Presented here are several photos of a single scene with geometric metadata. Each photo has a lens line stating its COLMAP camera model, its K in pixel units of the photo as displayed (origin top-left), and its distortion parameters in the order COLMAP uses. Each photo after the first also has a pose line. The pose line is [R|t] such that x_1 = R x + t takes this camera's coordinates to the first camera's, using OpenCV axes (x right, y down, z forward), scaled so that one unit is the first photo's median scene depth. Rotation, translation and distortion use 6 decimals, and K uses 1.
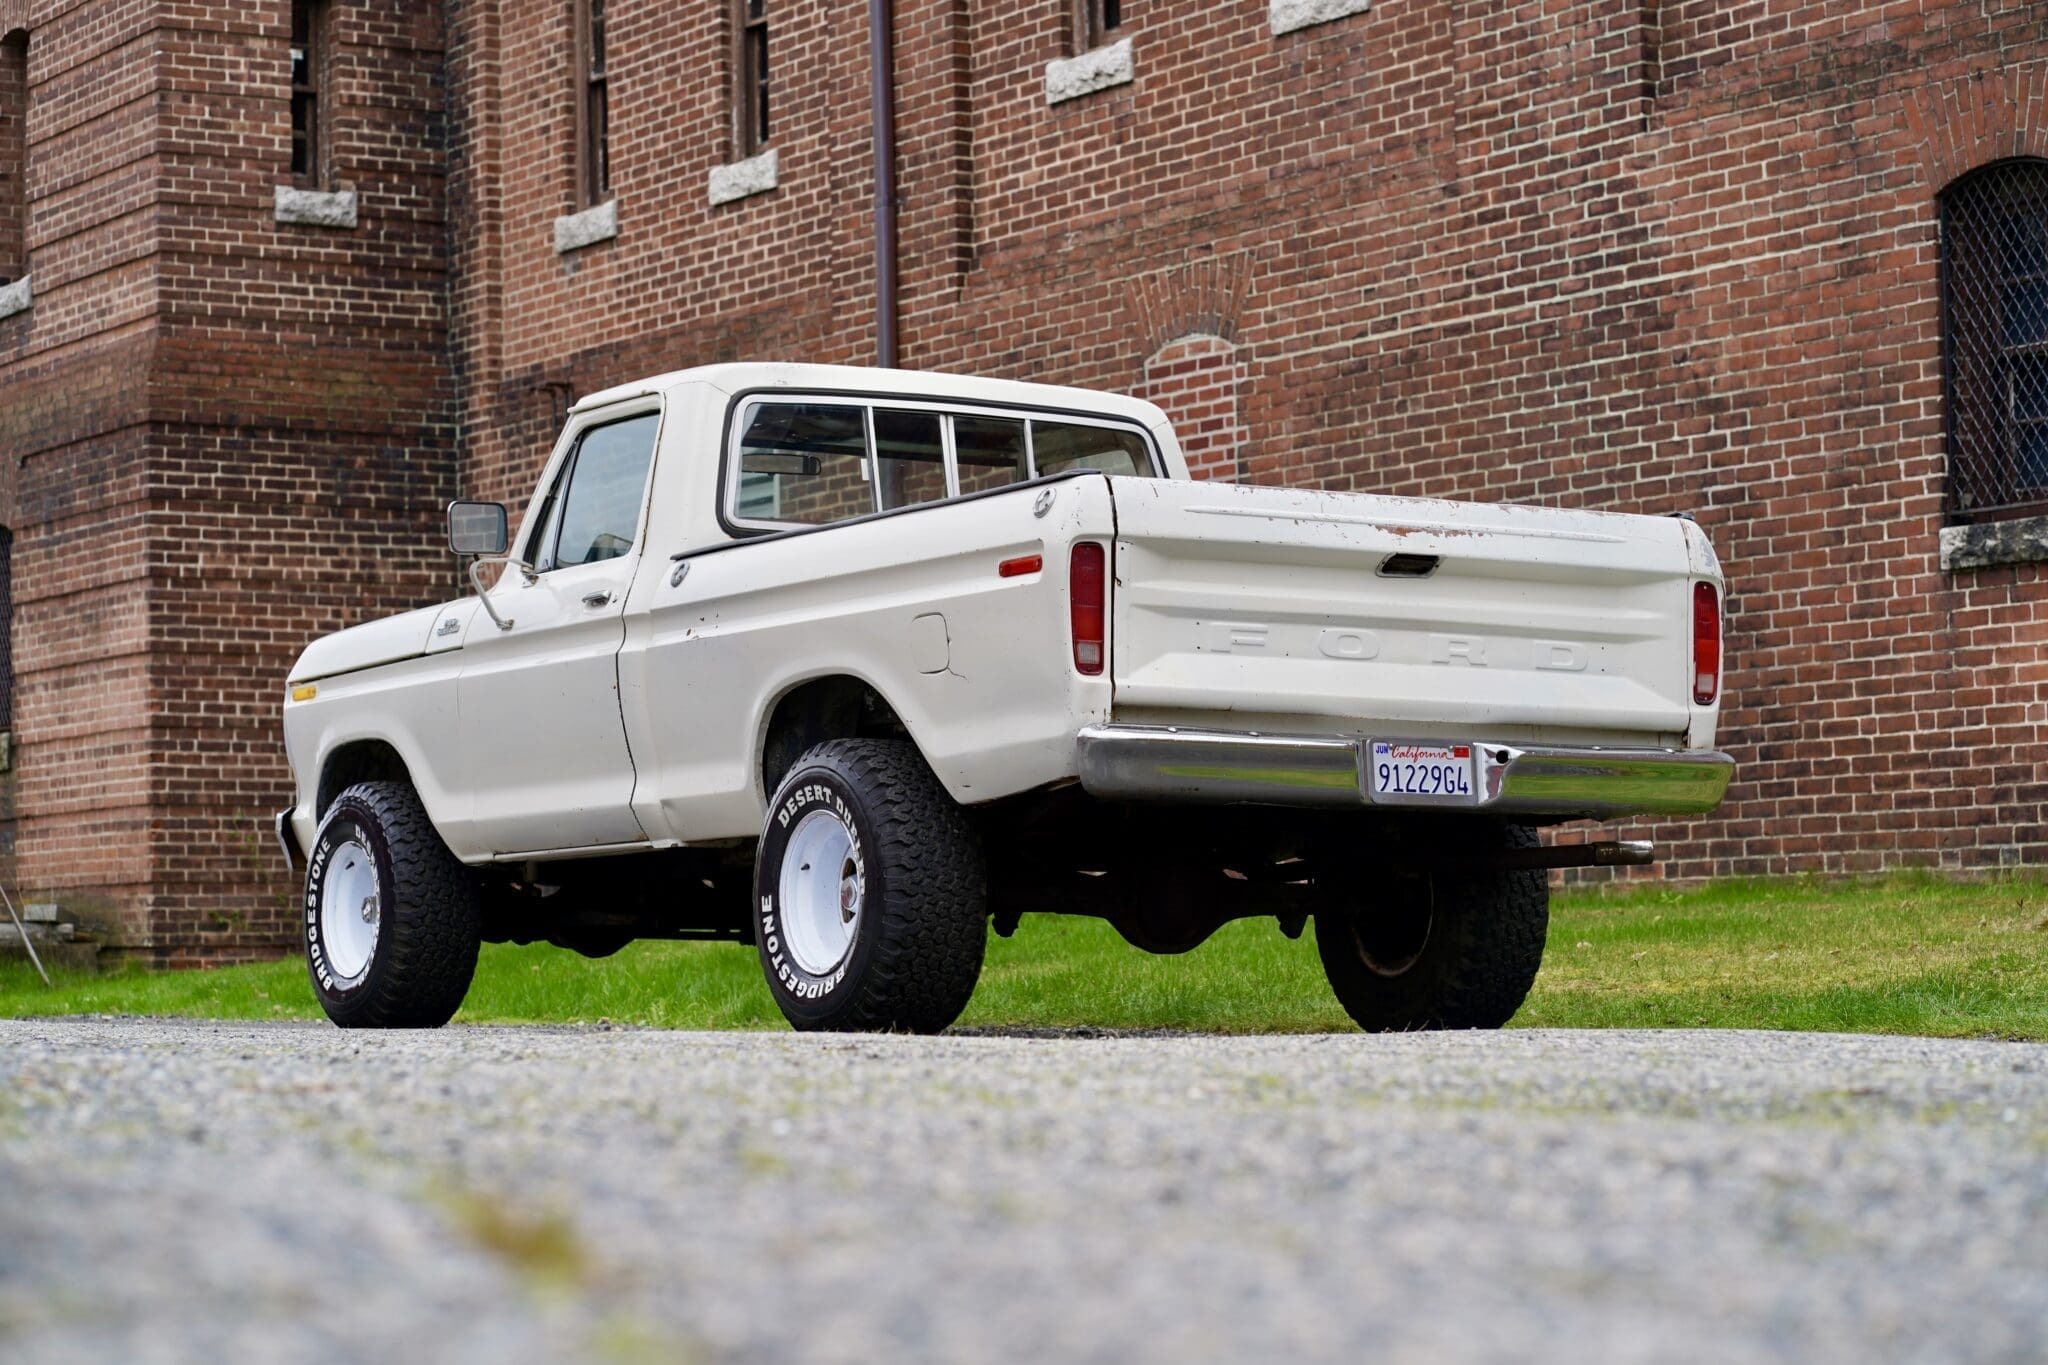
lens RADIAL K [[4868.1, 0, 1024.0], [0, 4868.1, 682.5], [0, 0, 1]] dist [0.193399, -3.366169]
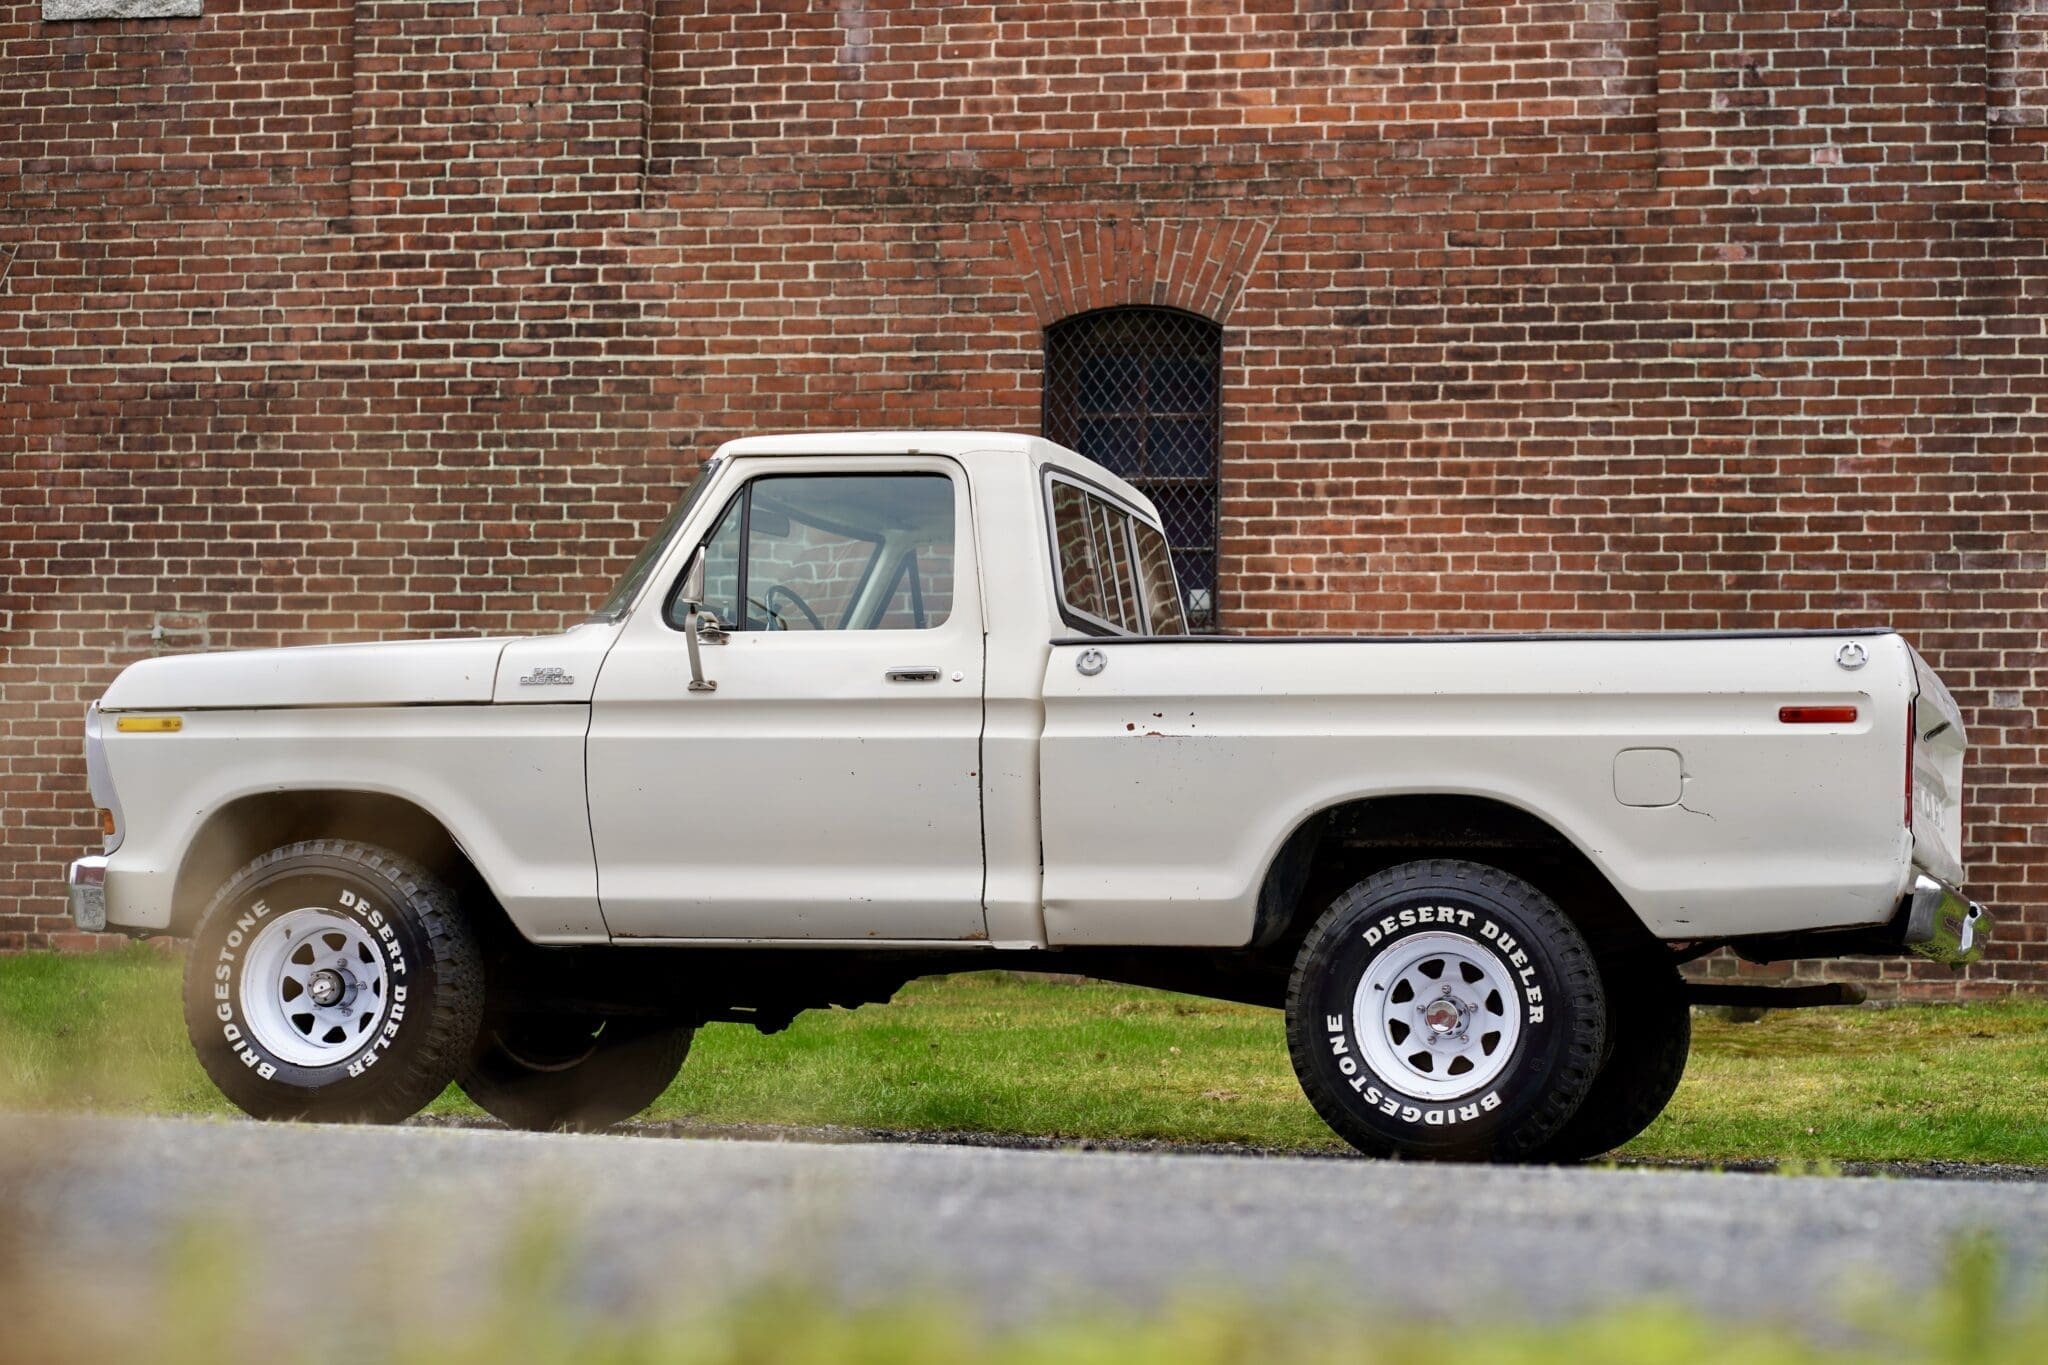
lens RADIAL K [[4868.1, 0, 1024.0], [0, 4868.1, 682.5], [0, 0, 1]] dist [0.193399, -3.366169]
pose [[0.717462, 0.072860, 0.692777, -0.494808], [-0.073256, 0.996892, -0.028978, 0.006784], [-0.692735, -0.029959, 0.720570, 0.222495]]
